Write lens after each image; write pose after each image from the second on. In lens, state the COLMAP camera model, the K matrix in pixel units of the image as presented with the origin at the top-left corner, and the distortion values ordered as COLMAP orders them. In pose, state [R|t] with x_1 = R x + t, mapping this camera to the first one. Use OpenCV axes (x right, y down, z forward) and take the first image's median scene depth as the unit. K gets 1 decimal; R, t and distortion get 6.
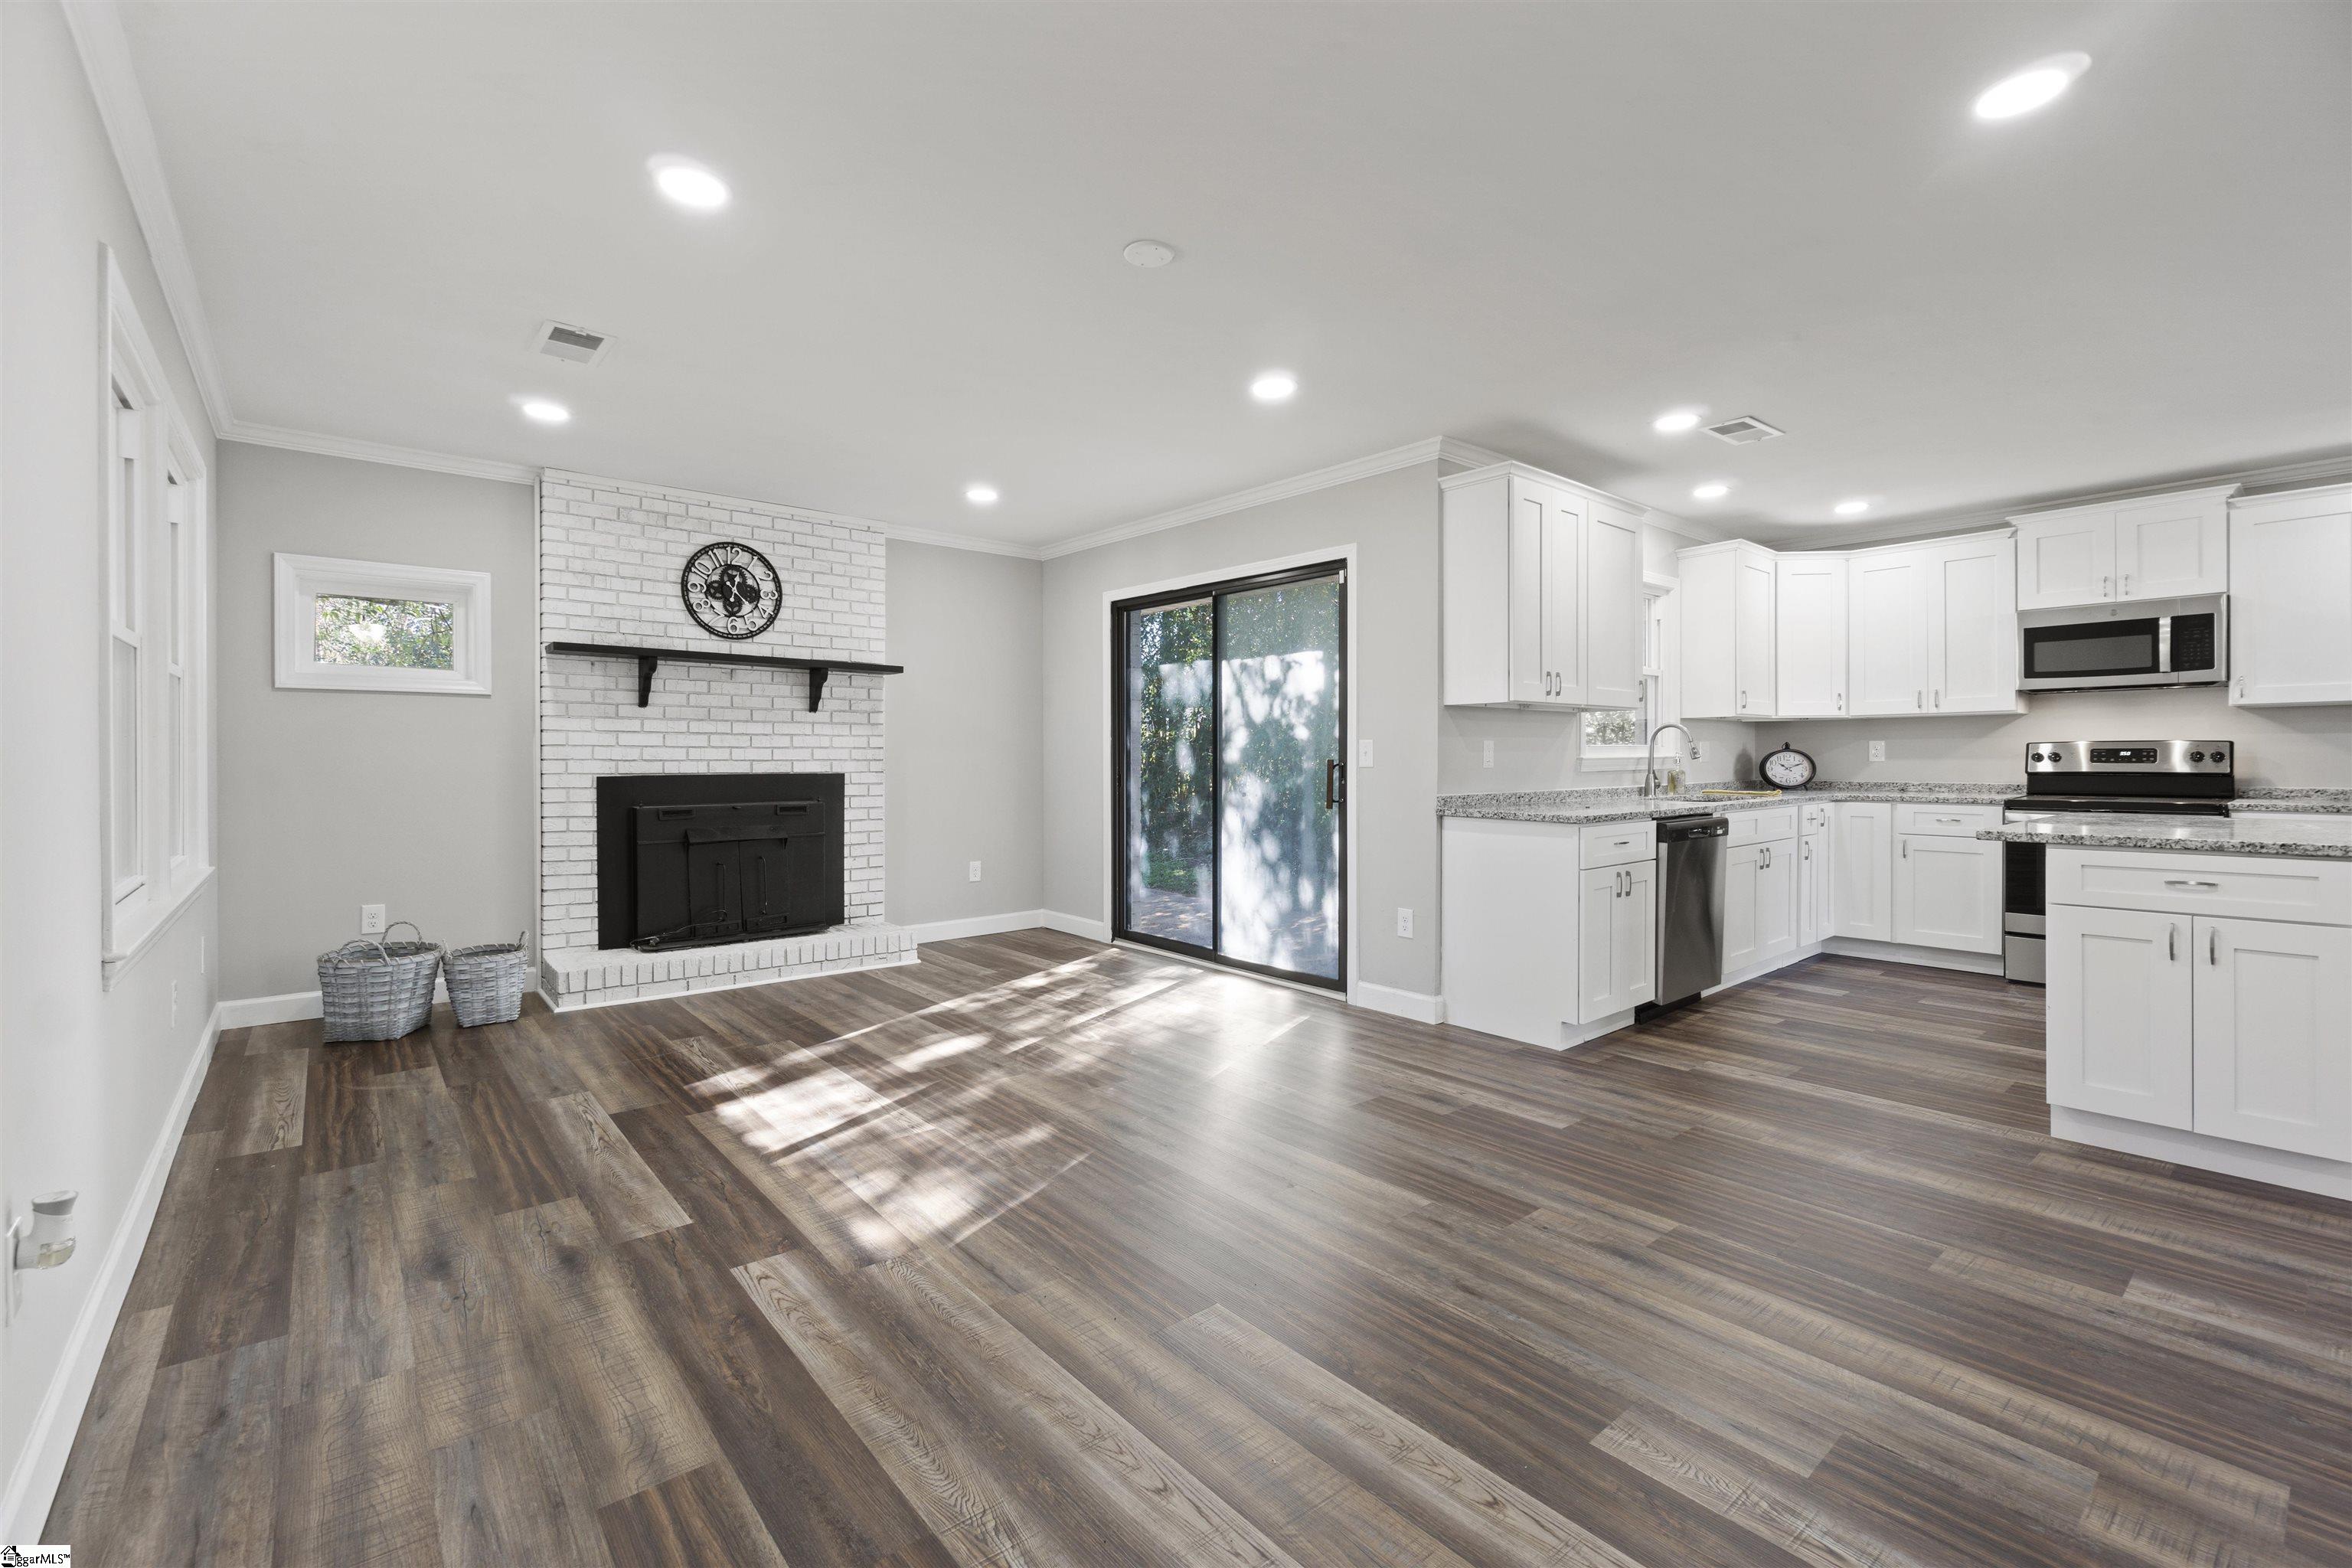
lens RADIAL K [[997.6, 0, 1172.0], [0, 997.6, 769.1], [0, 0, 1]] dist [-0.010955, -0.000155]
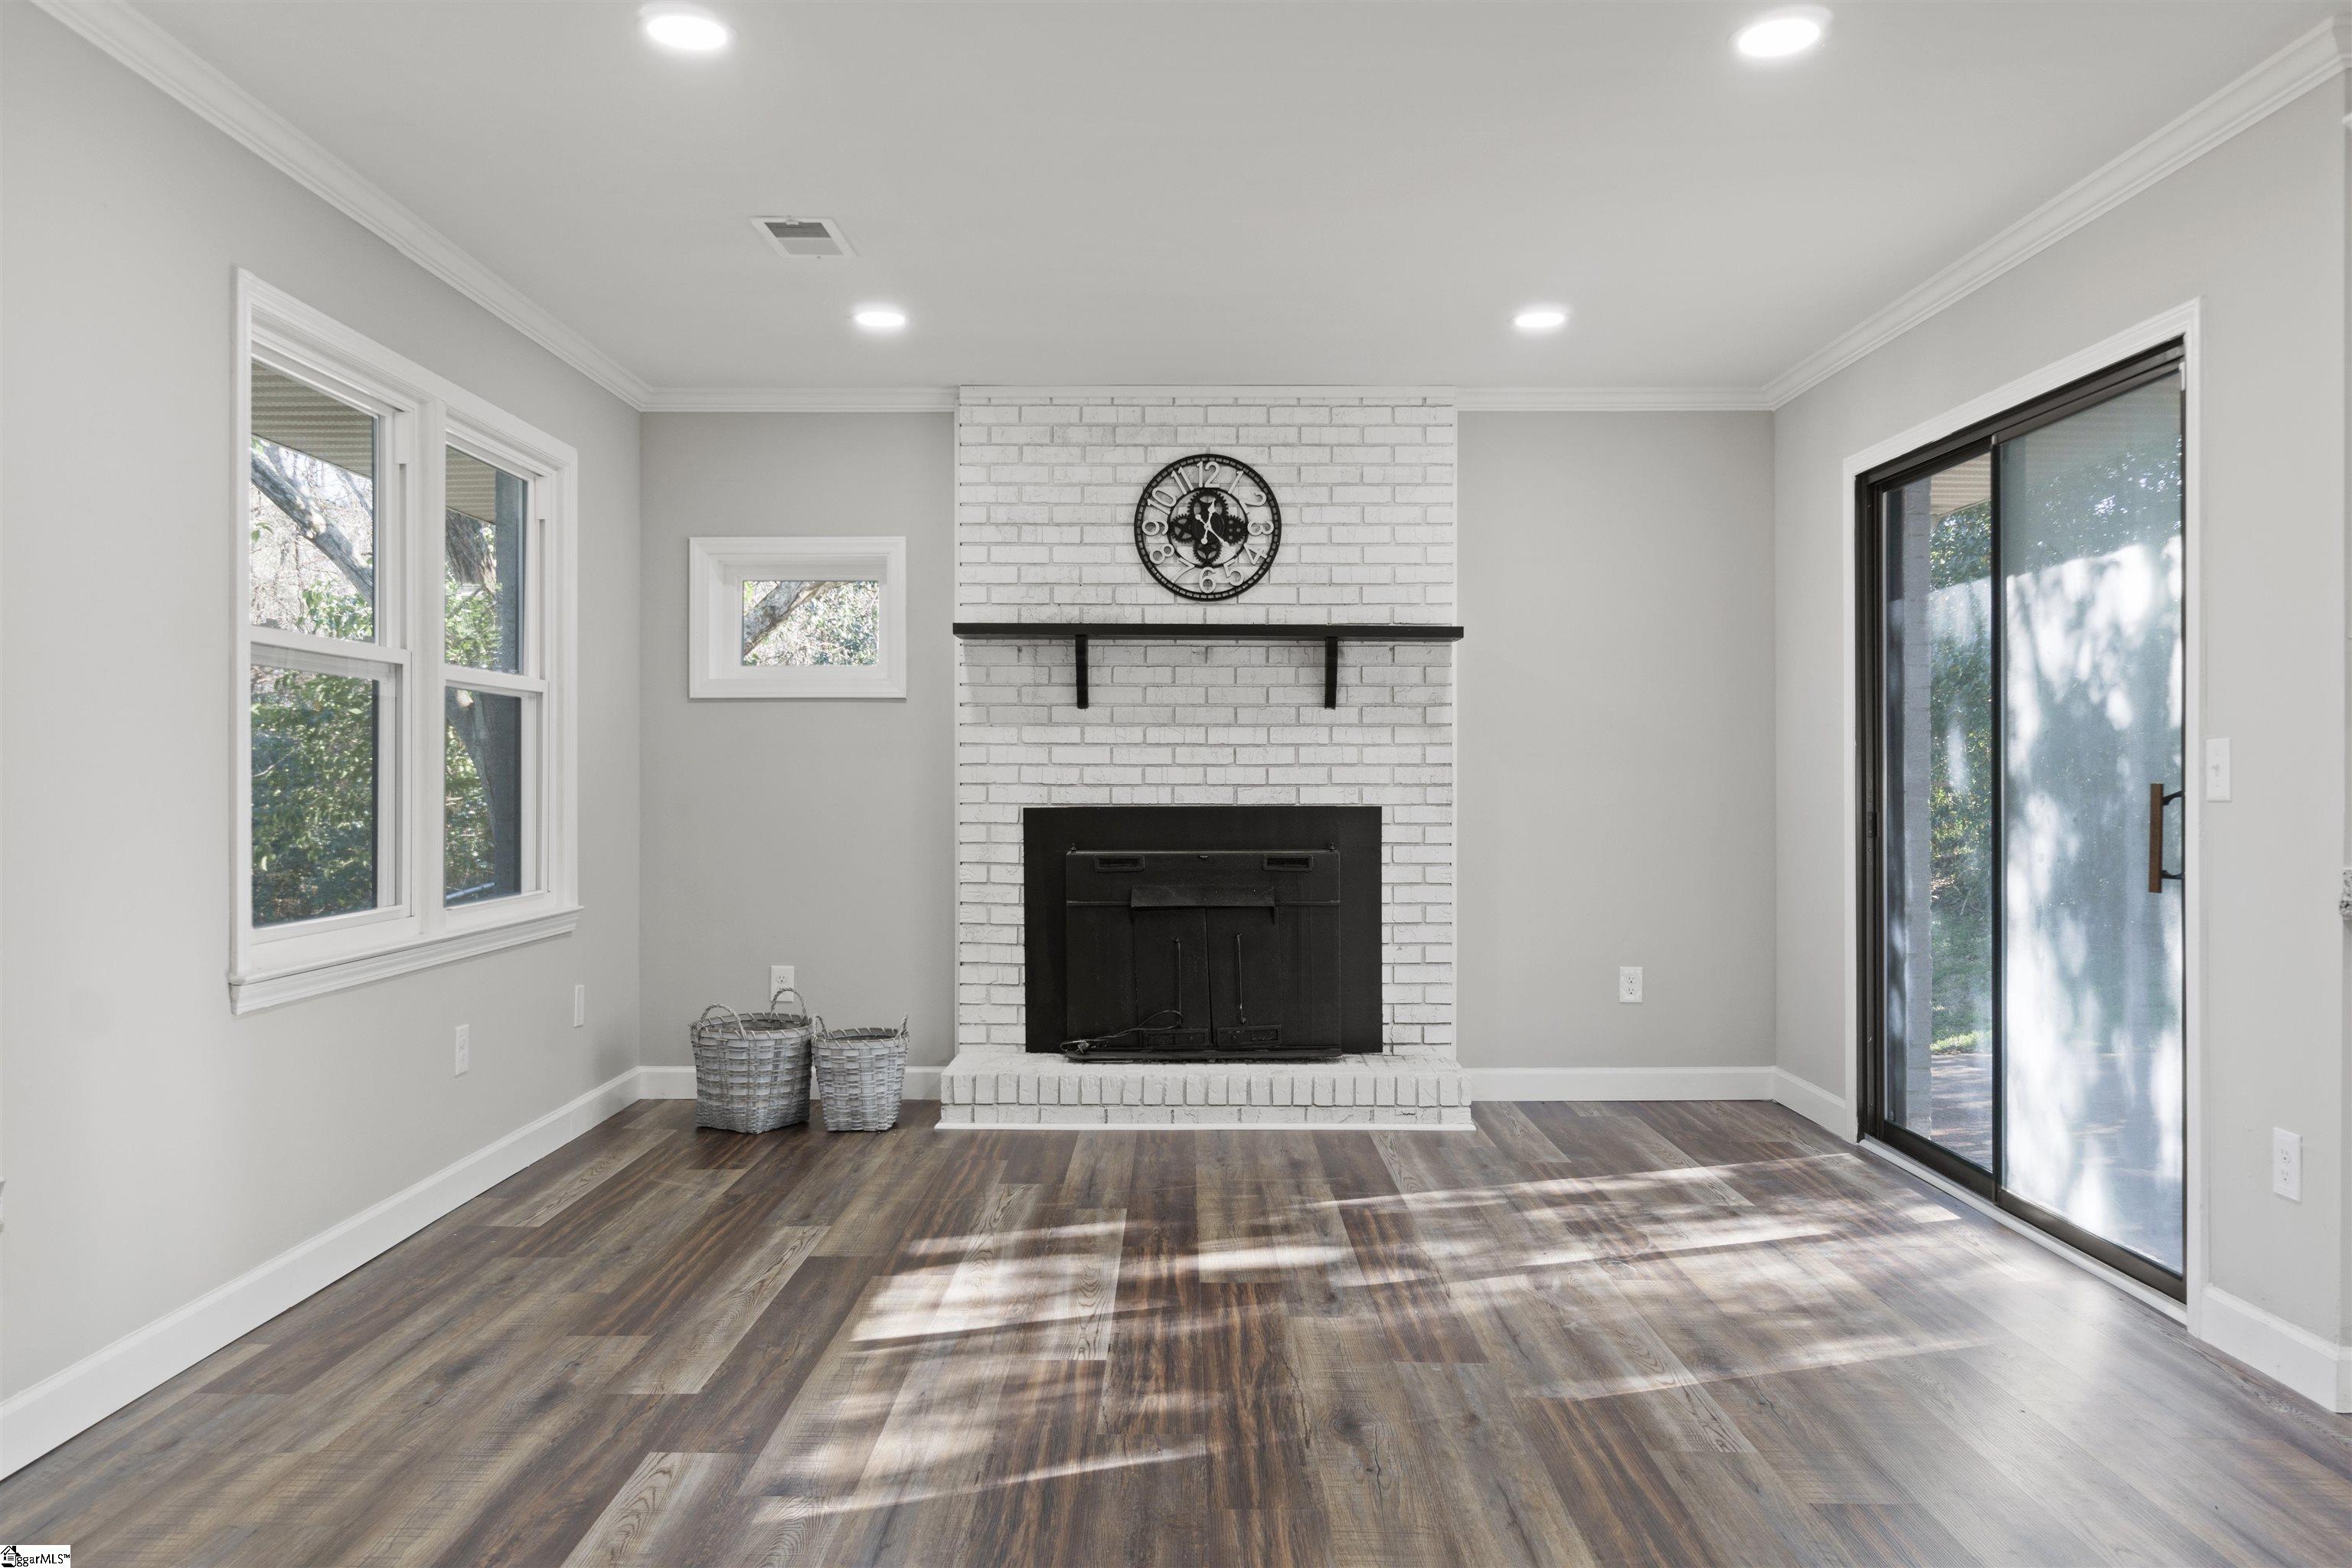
lens RADIAL K [[1786.0, 0, 1176.0], [0, 1786.0, 784.0], [0, 0, 1]] dist [-0.003169, 0.005250]
pose [[0.765047, -0.000233, -0.643974, 0.311909], [-0.006600, 0.999945, -0.008202, 0.000297], [0.643940, 0.010525, 0.765003, 0.087389]]
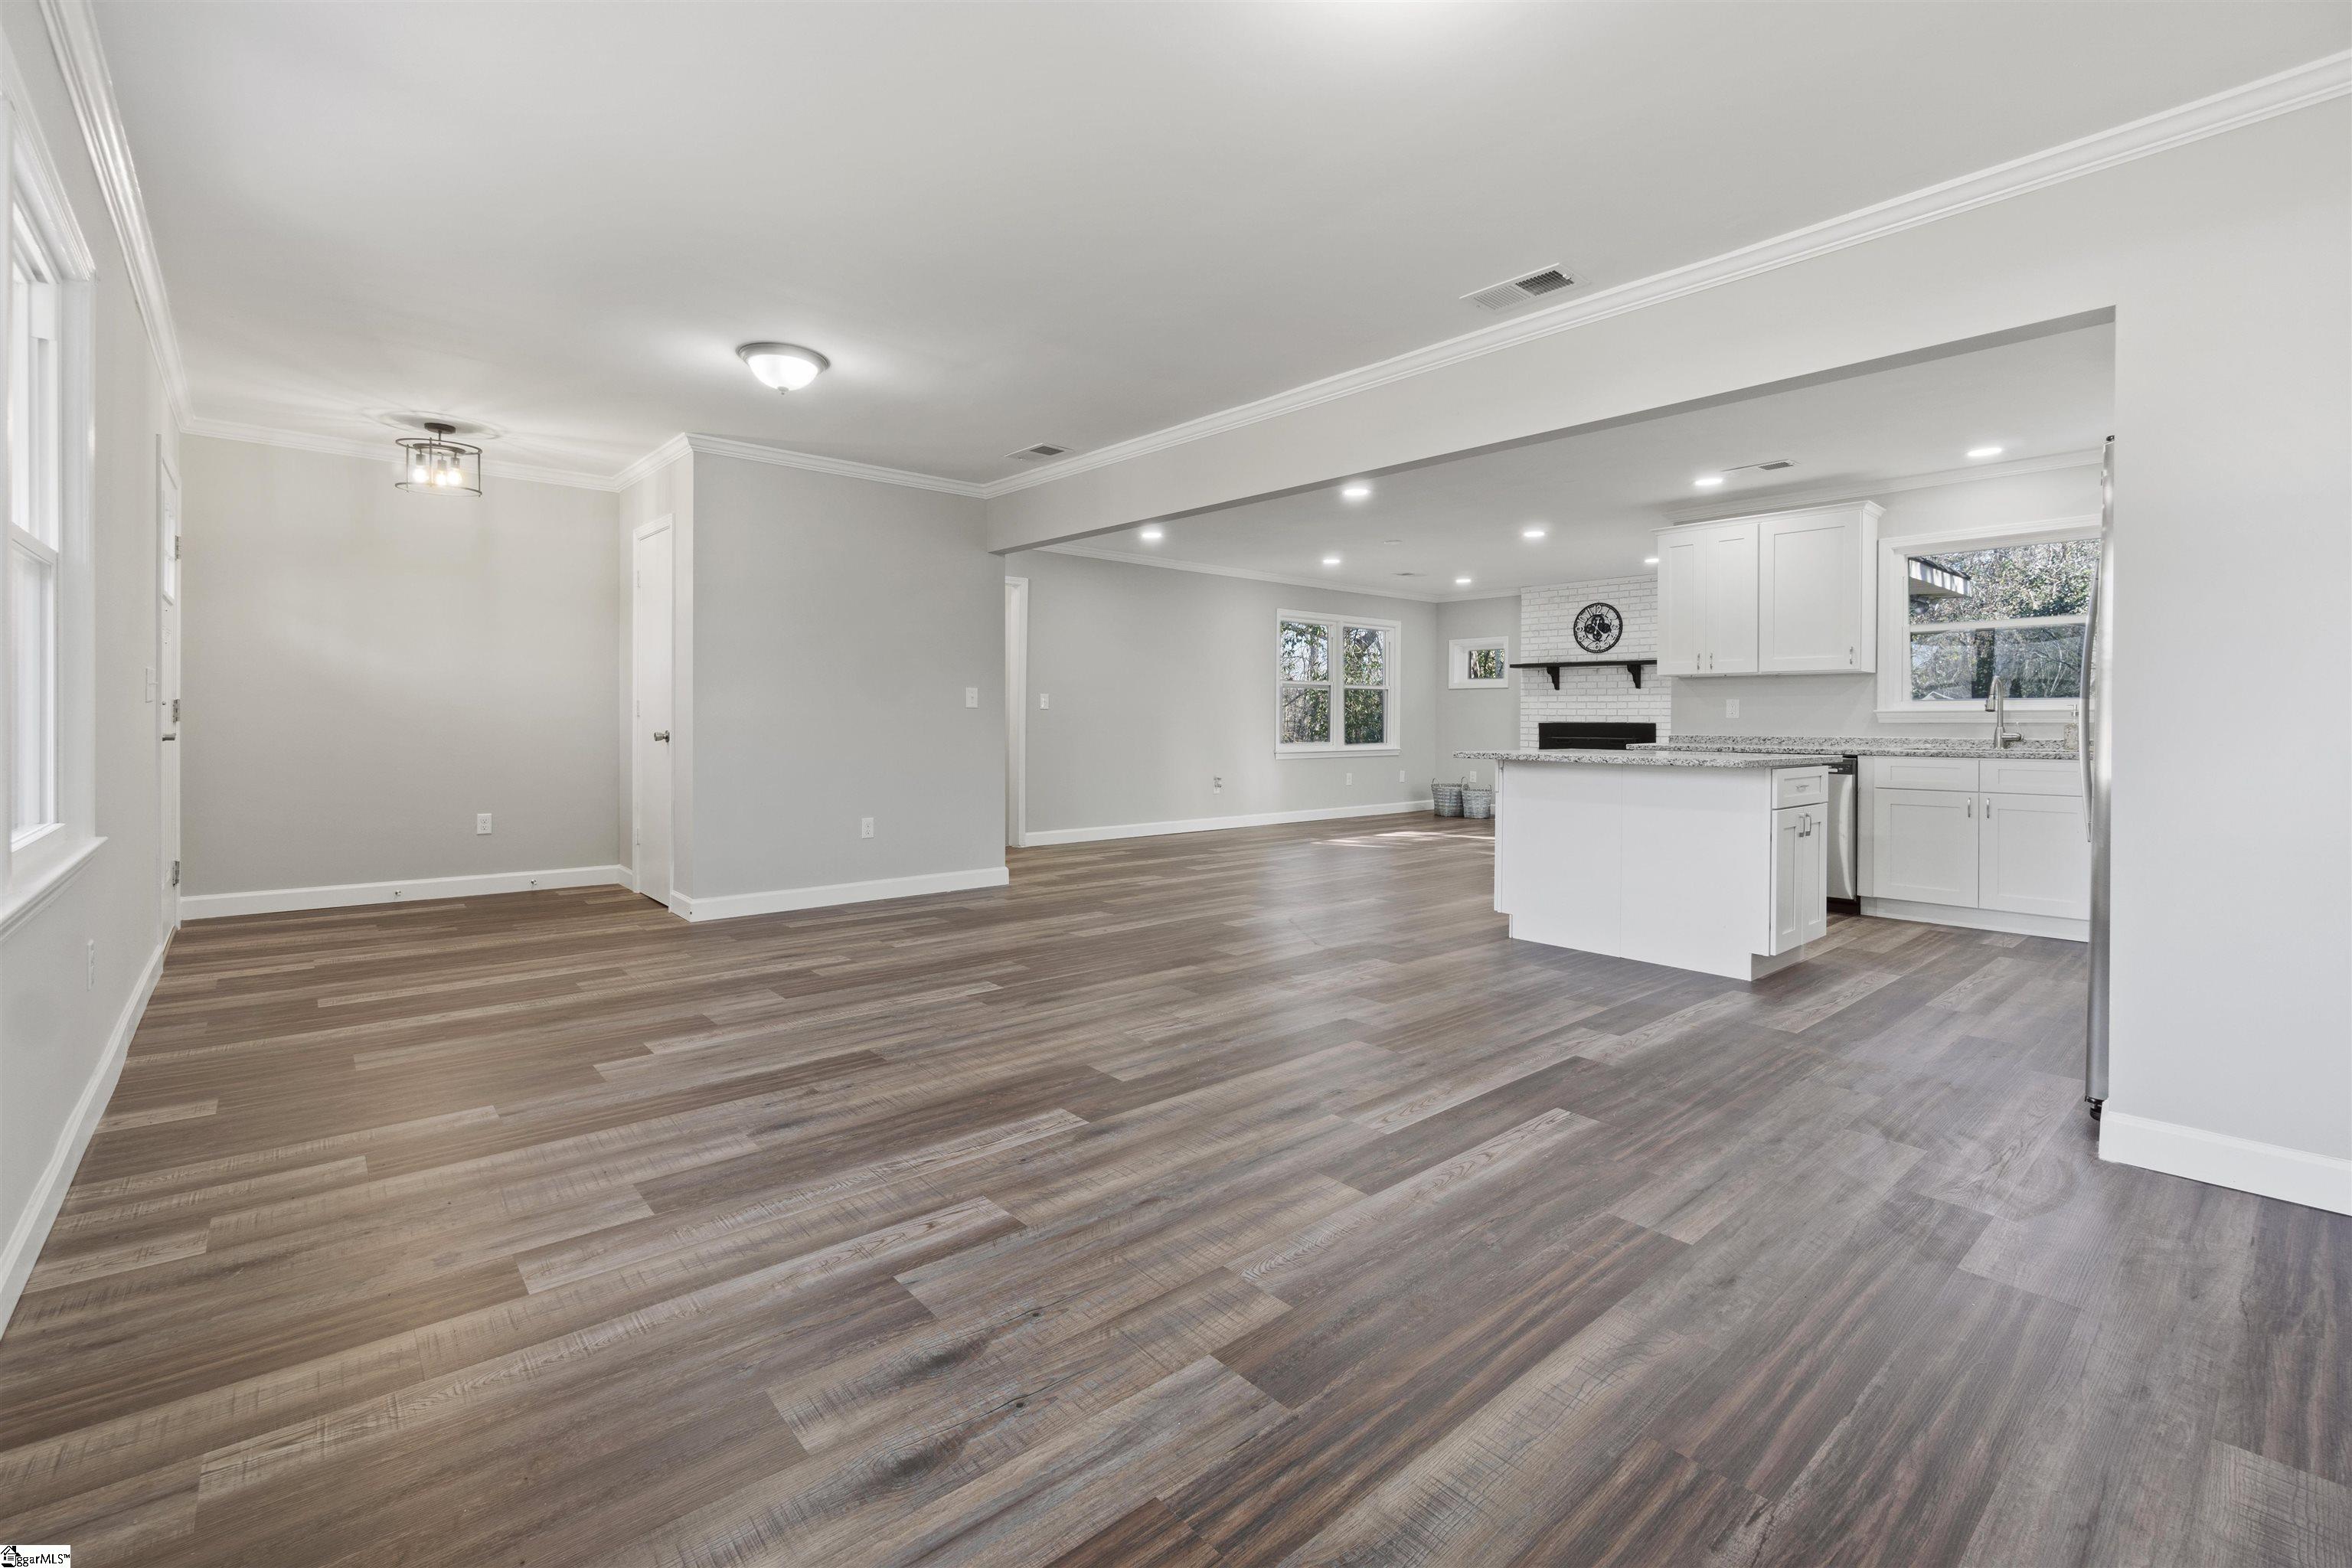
lens RADIAL K [[1029.8, 0, 1175.1], [0, 1029.8, 724.9], [0, 0, 1]] dist [-0.000529, -0.000047]
pose [[0.015854, 0.006916, -0.999850, 1.590477], [-0.019554, 0.999787, 0.006605, 0.012185], [0.999683, 0.019446, 0.015985, 0.155794]]
